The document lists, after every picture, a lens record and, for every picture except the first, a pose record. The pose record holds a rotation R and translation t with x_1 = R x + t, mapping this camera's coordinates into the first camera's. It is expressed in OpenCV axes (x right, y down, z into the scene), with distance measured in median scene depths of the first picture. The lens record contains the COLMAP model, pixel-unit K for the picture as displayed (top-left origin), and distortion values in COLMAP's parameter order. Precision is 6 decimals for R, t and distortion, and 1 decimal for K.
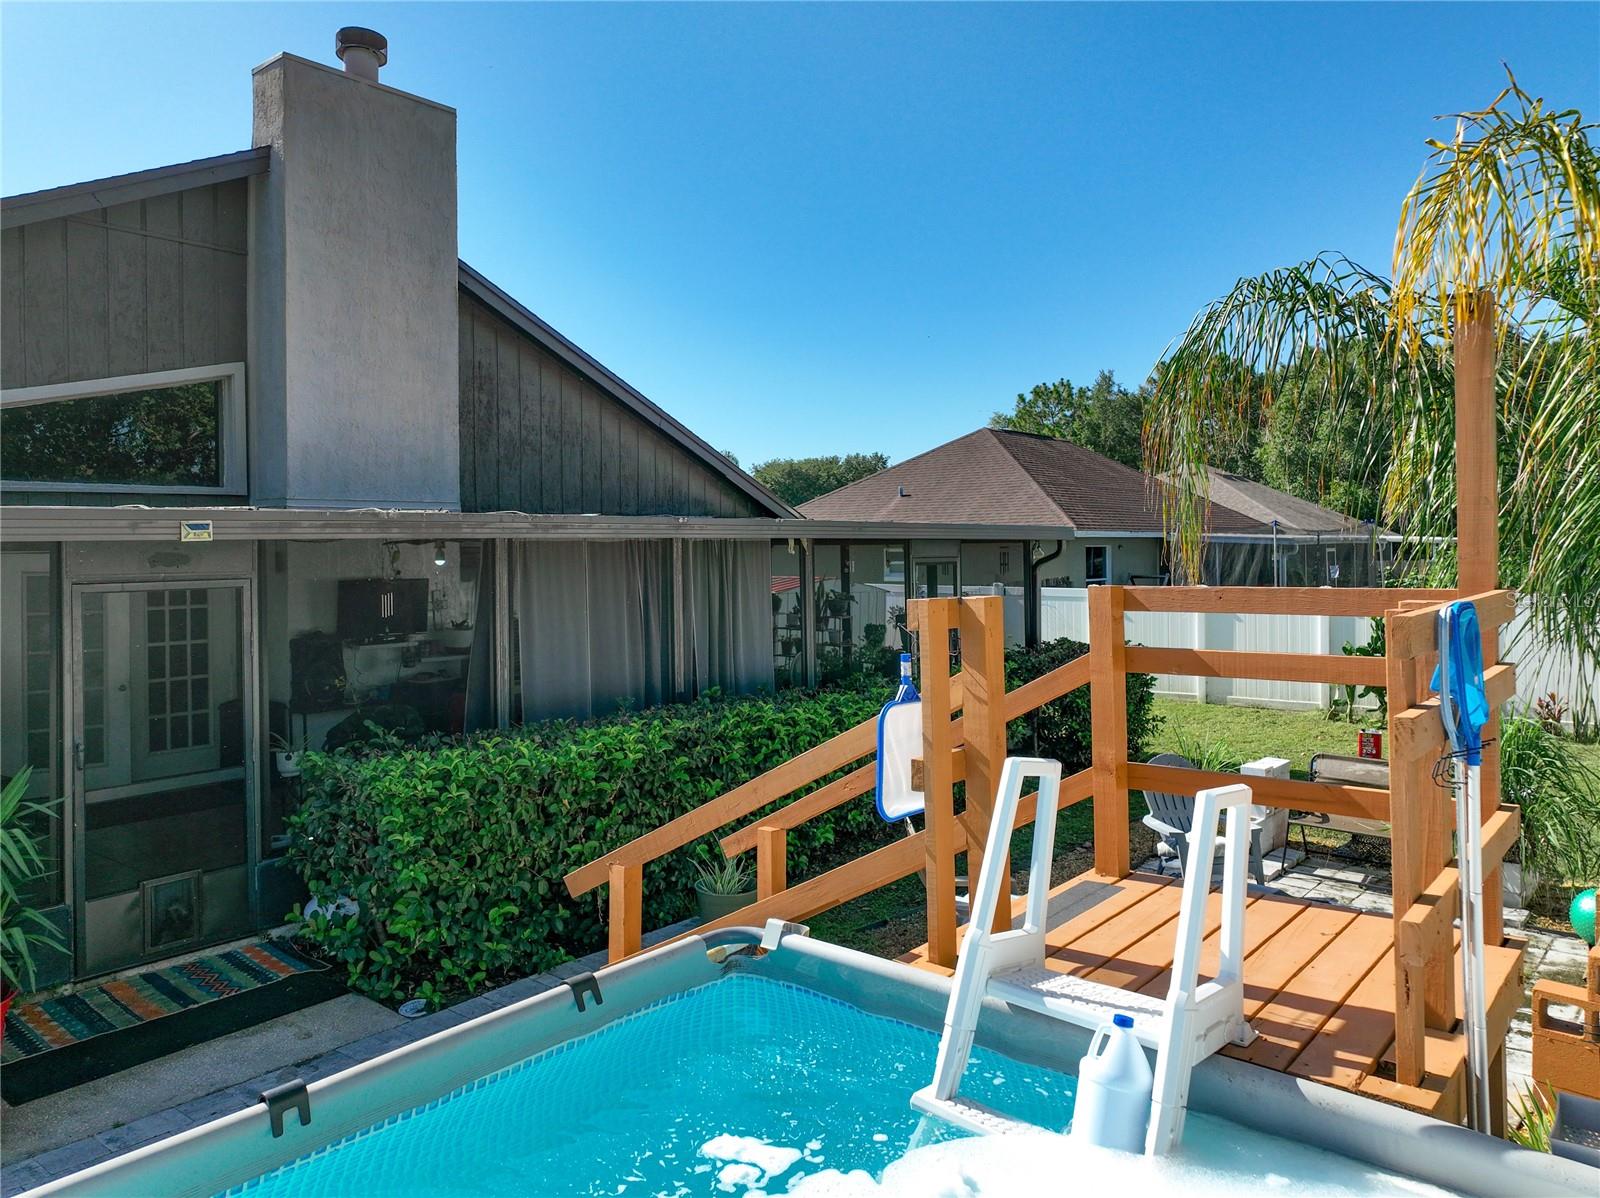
lens RADIAL K [[1133.5, 0, 799.2], [0, 1133.5, 549.3], [0, 0, 1]] dist [0.009098, 0.006106]
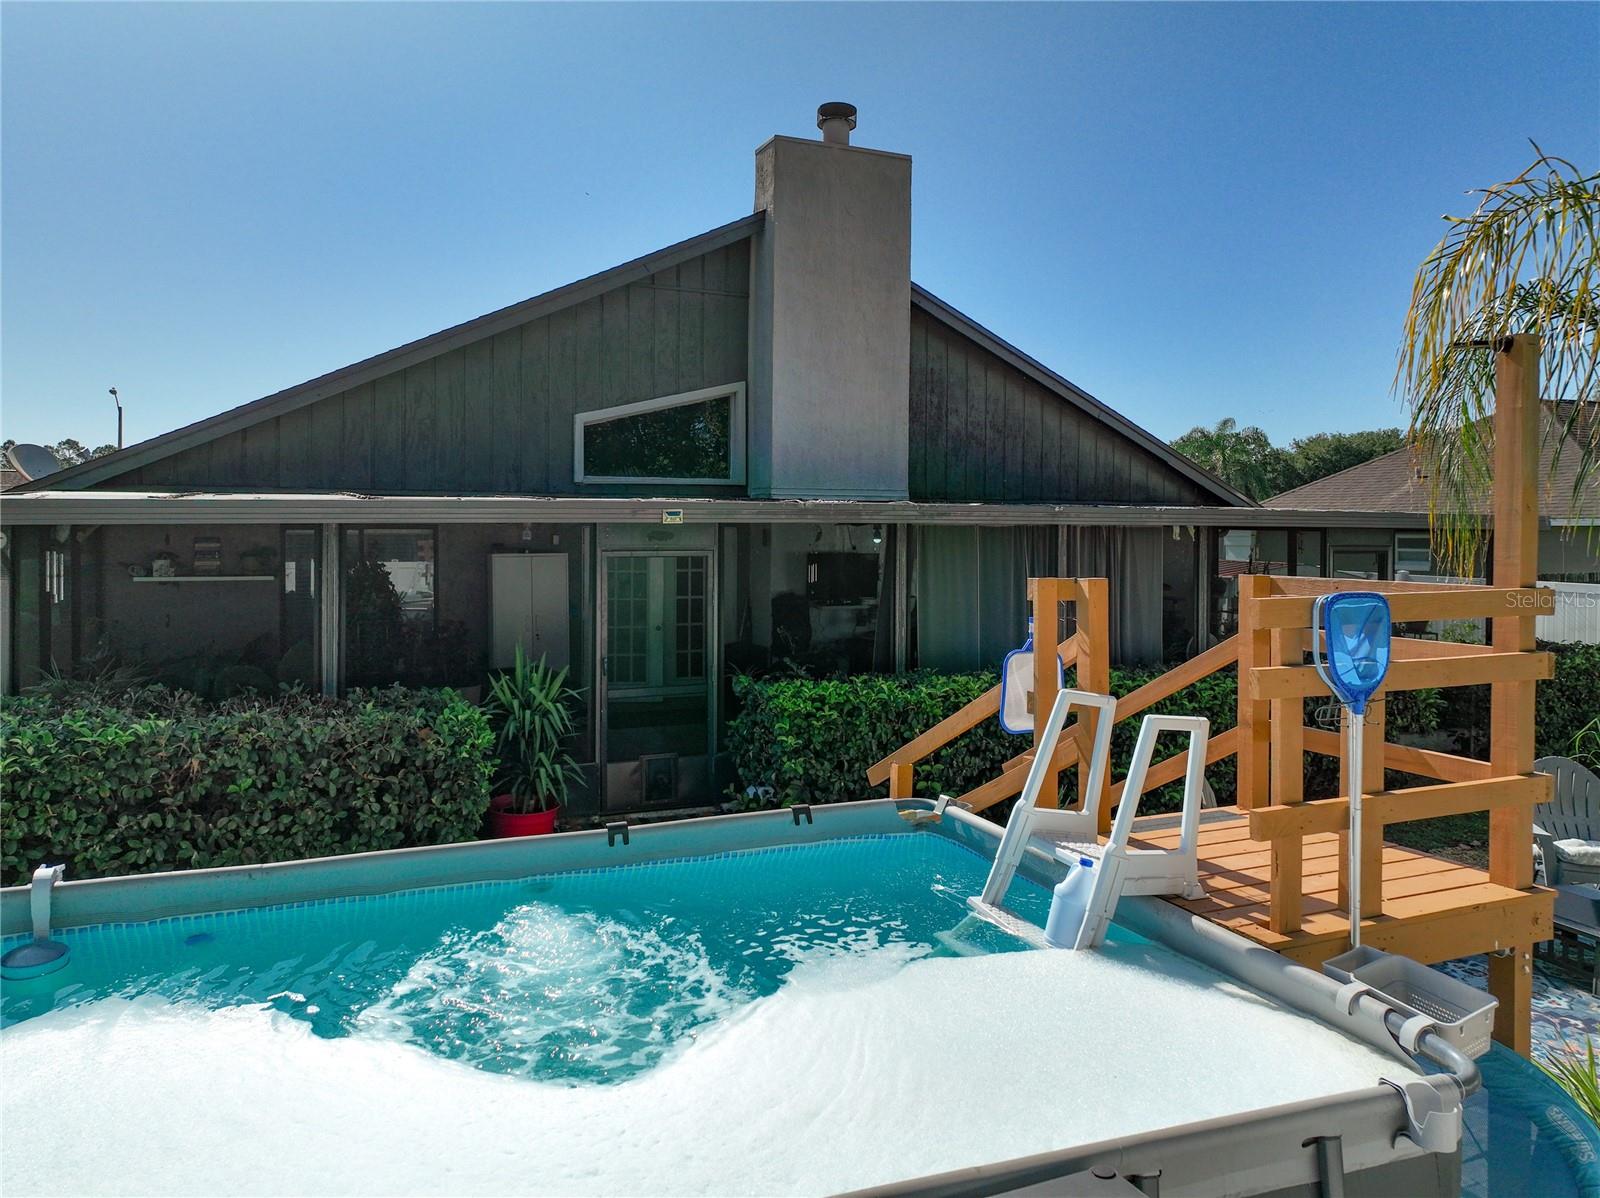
lens RADIAL K [[1131.1, 0, 798.9], [0, 1131.1, 548.9], [0, 0, 1]] dist [0.026825, 0.002016]
pose [[0.893348, 0.025271, -0.448654, 0.161132], [-0.016535, 0.999590, 0.023378, -0.006943], [0.449060, -0.013466, 0.893400, -0.132380]]
